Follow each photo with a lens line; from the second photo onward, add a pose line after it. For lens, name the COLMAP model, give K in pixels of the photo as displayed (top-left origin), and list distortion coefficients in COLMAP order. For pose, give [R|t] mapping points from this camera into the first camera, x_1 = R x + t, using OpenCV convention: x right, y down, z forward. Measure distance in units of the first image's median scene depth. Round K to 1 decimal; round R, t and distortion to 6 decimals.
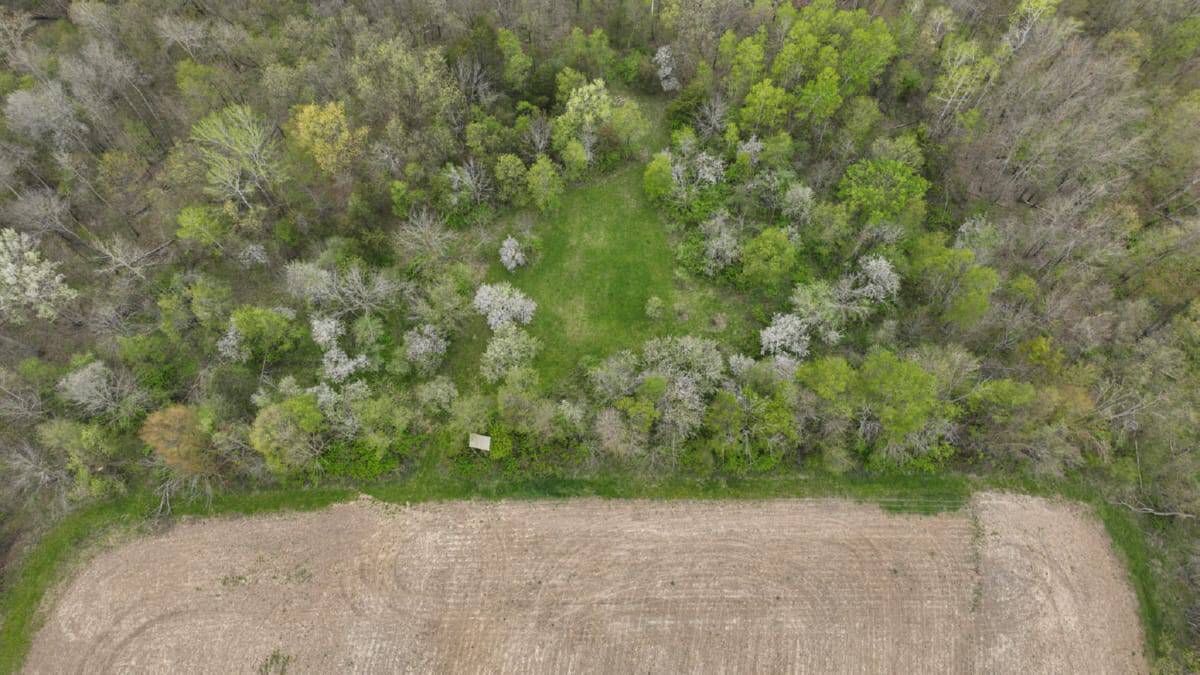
lens RADIAL K [[888.5, 0, 600.0], [0, 888.5, 337.5], [0, 0, 1]] dist [0.006350, 0.002668]
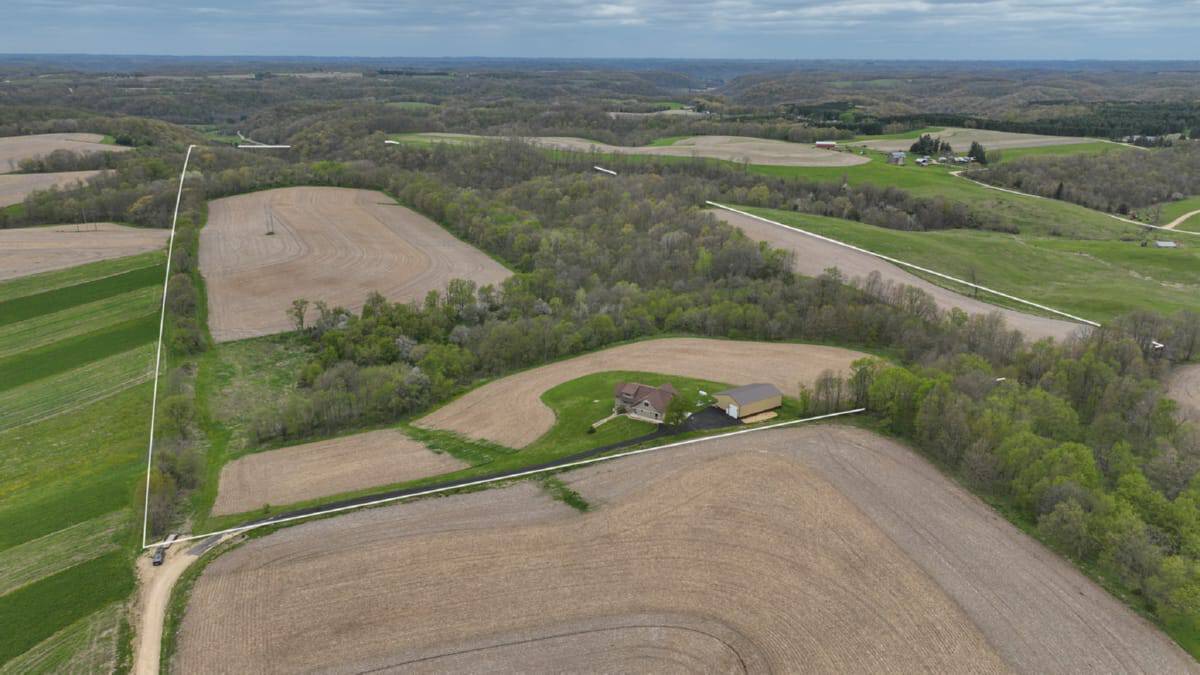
lens RADIAL K [[888.5, 0, 600.0], [0, 888.5, 337.5], [0, 0, 1]] dist [0.006350, 0.002668]
pose [[0.906229, -0.117809, 0.406043, -0.805189], [0.384957, 0.627011, -0.677248, 6.336949], [-0.174807, 0.770051, 0.613567, -2.642699]]
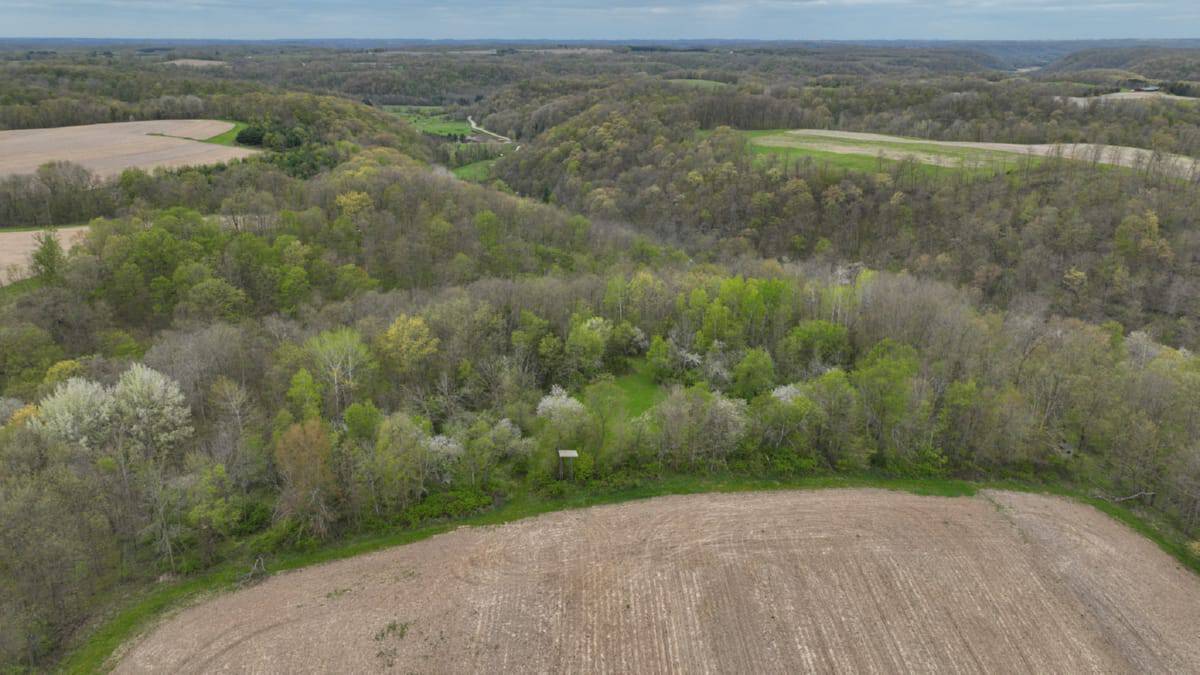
lens RADIAL K [[888.5, 0, 600.0], [0, 888.5, 337.5], [0, 0, 1]] dist [0.006350, 0.002668]
pose [[0.982020, -0.053096, 0.181156, -0.291728], [0.170732, 0.659244, -0.732290, 0.860597], [-0.080545, 0.750052, 0.656456, 0.119142]]
